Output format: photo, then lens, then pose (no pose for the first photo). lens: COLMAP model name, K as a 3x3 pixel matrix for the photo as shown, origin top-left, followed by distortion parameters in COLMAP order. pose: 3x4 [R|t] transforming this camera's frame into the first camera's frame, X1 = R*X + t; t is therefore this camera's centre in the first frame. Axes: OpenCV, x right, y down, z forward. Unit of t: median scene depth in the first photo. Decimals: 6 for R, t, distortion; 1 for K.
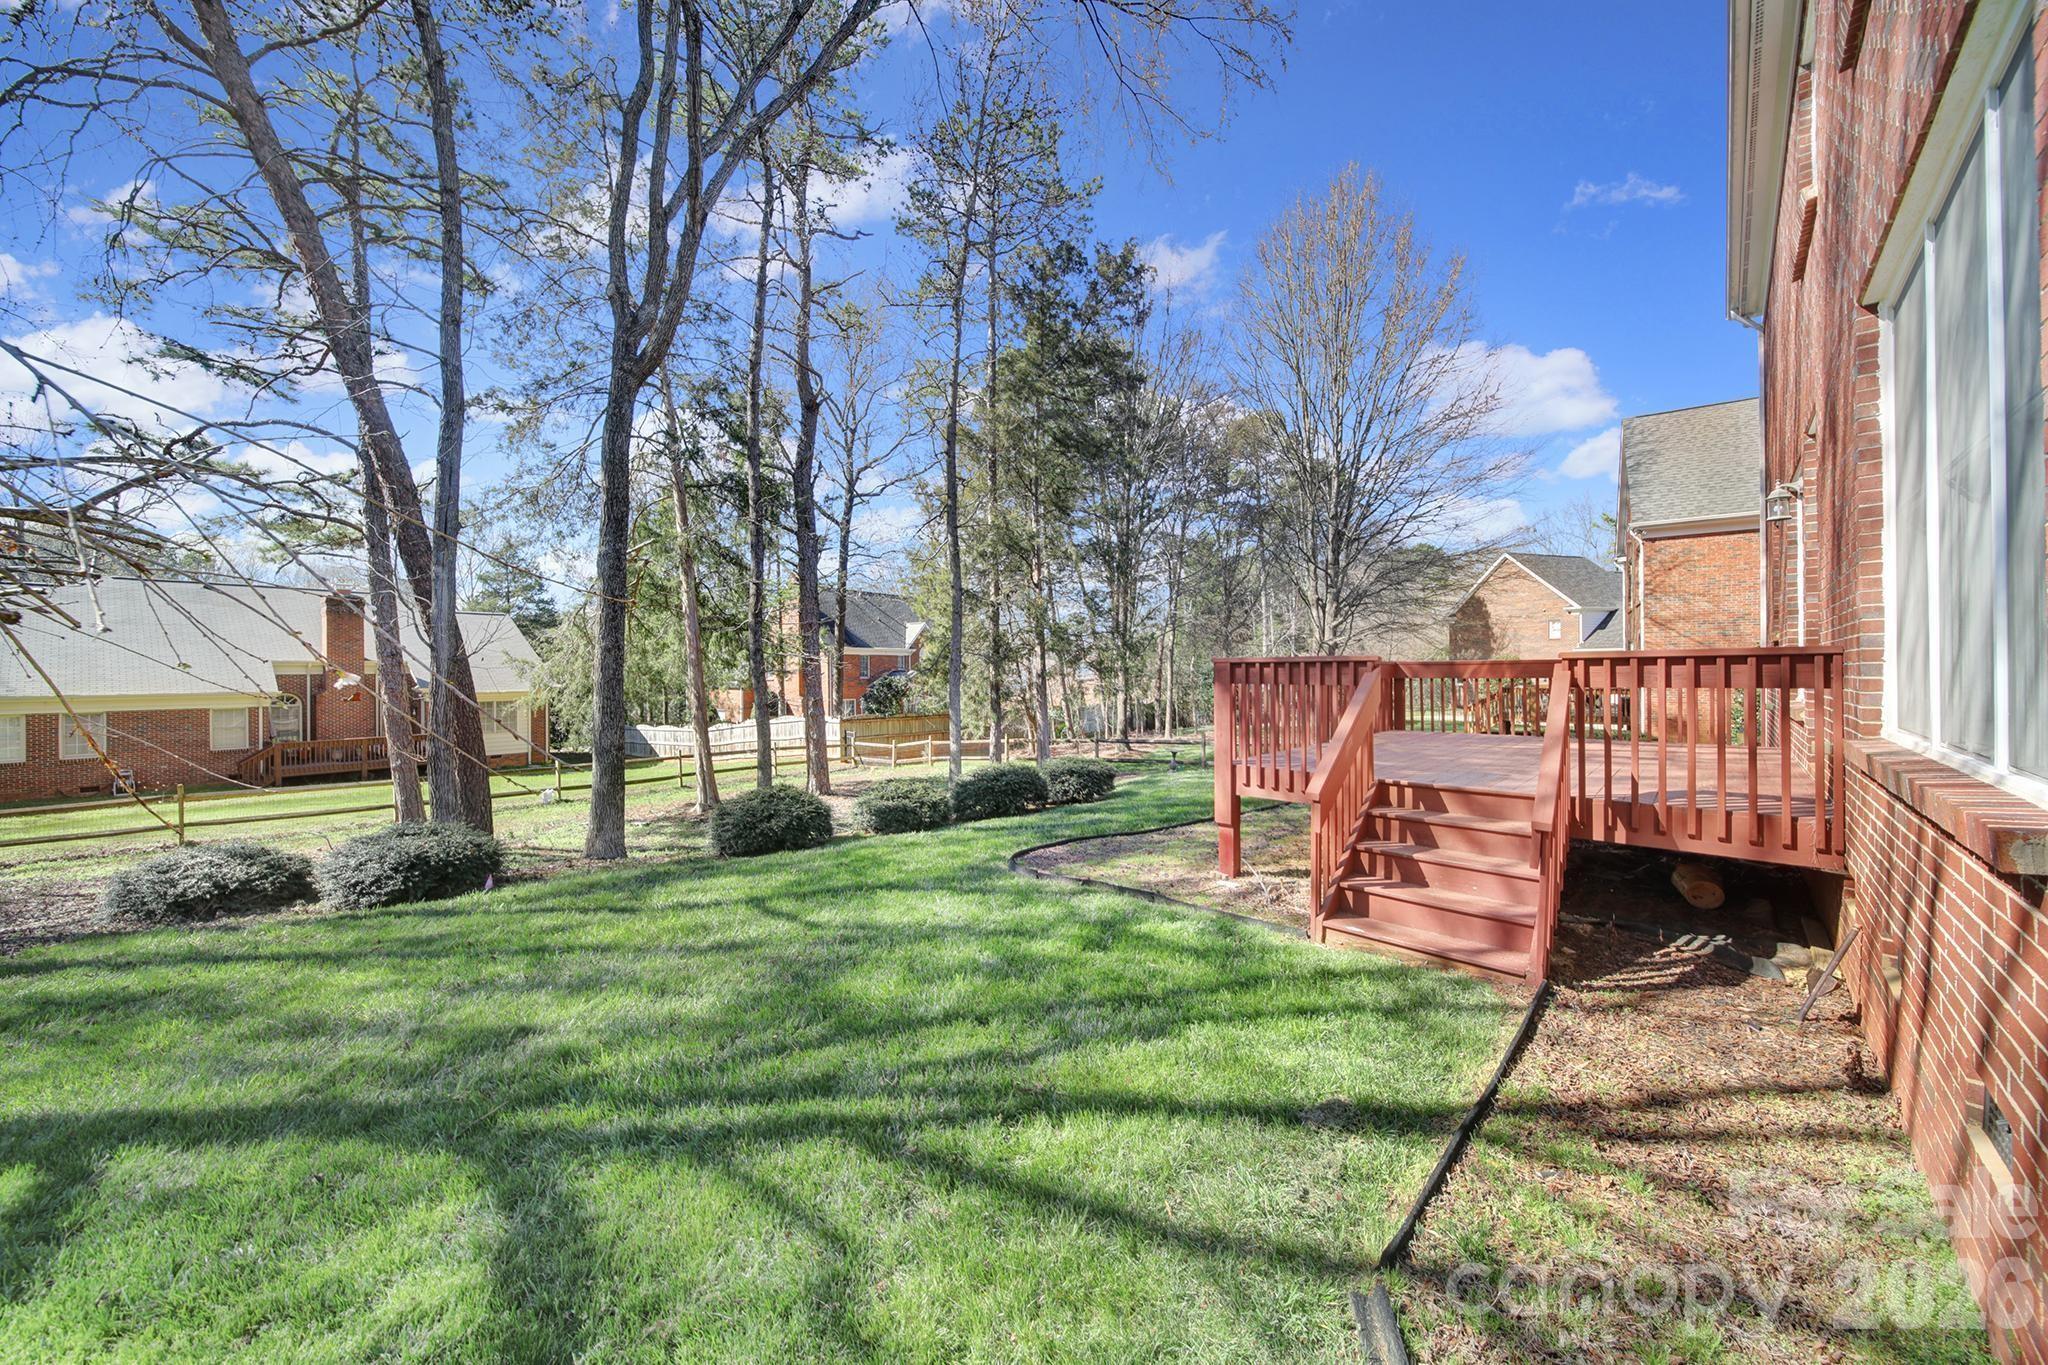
lens RADIAL K [[724.5, 0, 1023.9], [0, 724.5, 675.2], [0, 0, 1]] dist [-0.000843, -0.000523]
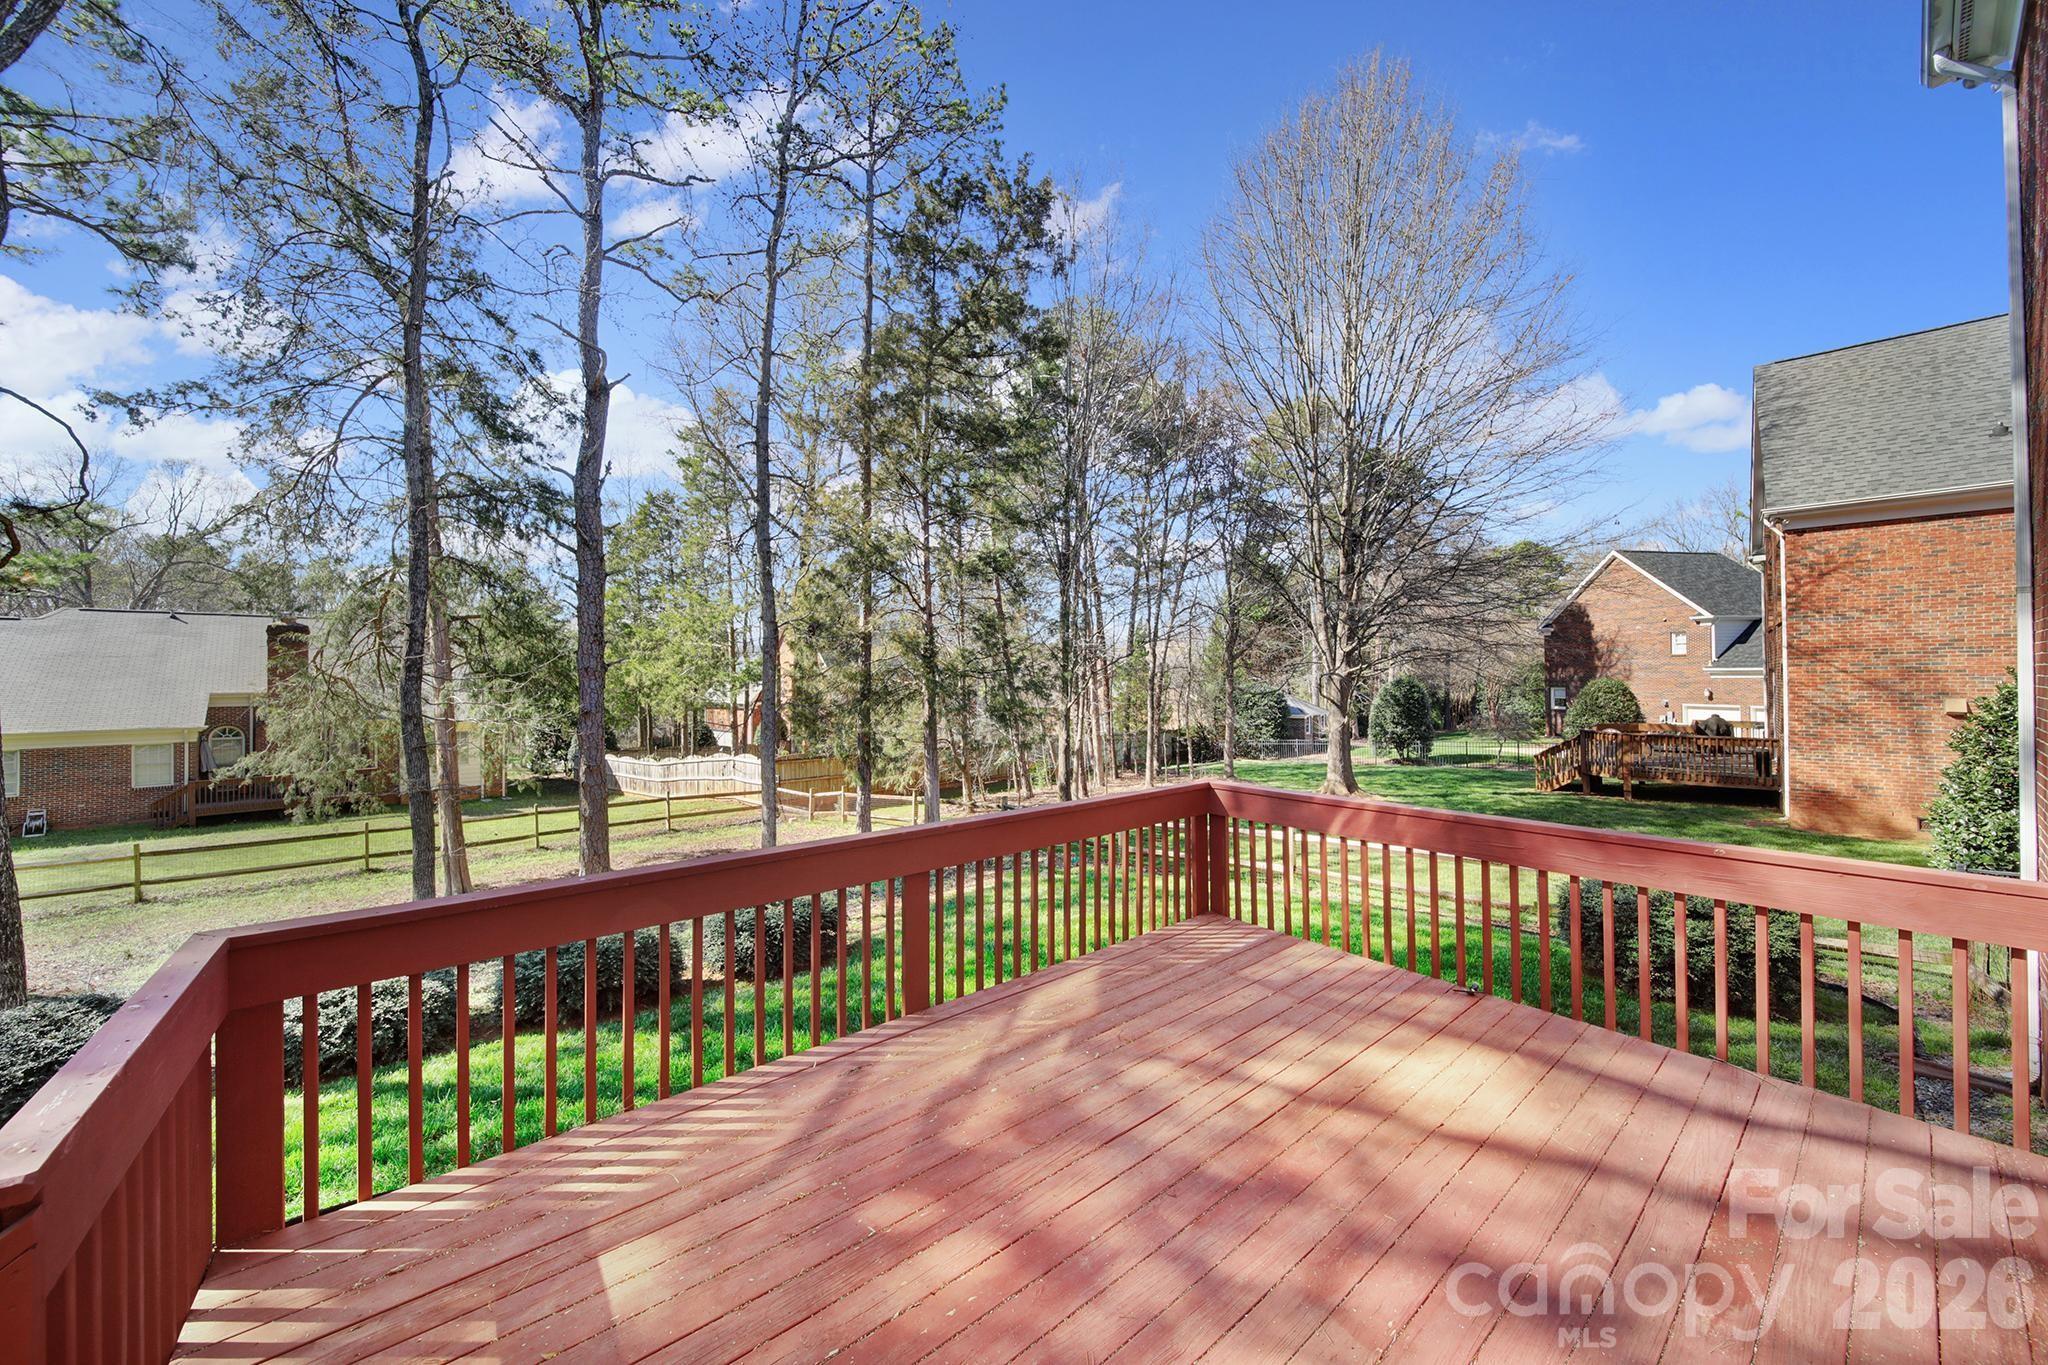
lens RADIAL K [[724.5, 0, 1024.5], [0, 724.5, 681.9], [0, 0, 1]] dist [-0.000843, -0.000523]
pose [[0.992900, -0.001039, -0.118946, 0.178433], [0.000831, 0.999998, -0.001800, -0.035320], [0.118948, 0.001688, 0.992899, 0.184138]]
